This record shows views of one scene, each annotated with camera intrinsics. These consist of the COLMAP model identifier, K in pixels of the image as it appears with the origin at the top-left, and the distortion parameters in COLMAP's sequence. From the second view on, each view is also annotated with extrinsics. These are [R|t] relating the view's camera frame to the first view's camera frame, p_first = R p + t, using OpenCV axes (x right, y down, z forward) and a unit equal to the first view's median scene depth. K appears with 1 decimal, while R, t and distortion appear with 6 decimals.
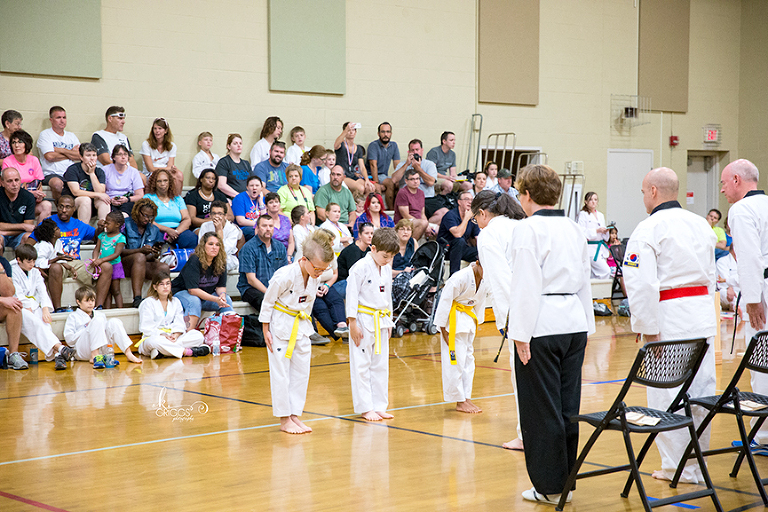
lens RADIAL K [[1551.4, 0, 384.3], [0, 1551.4, 258.1], [0, 0, 1]] dist [0.179333, 0.000000]
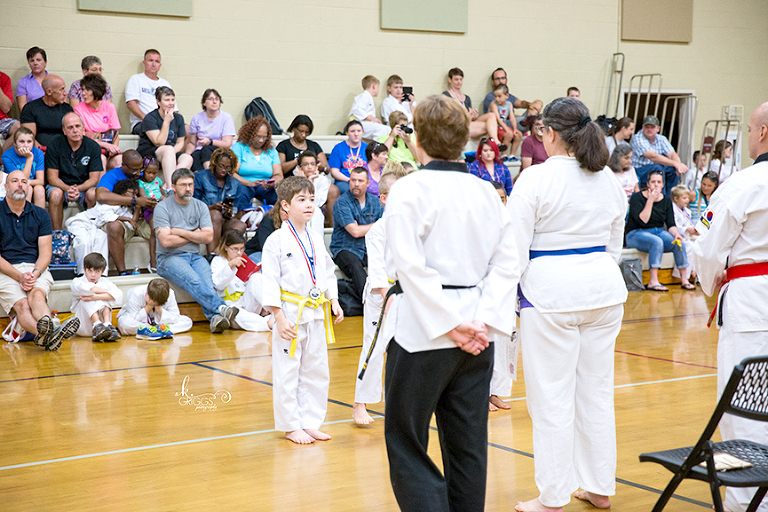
lens RADIAL K [[1551.4, 0, 386.0], [0, 1551.4, 254.4], [0, 0, 1]] dist [0.179333, 0.000000]
pose [[0.991236, 0.010336, -0.131701, 0.059562], [-0.006346, 0.999509, 0.030680, -0.004851], [0.131954, -0.029575, 0.990815, 0.115057]]
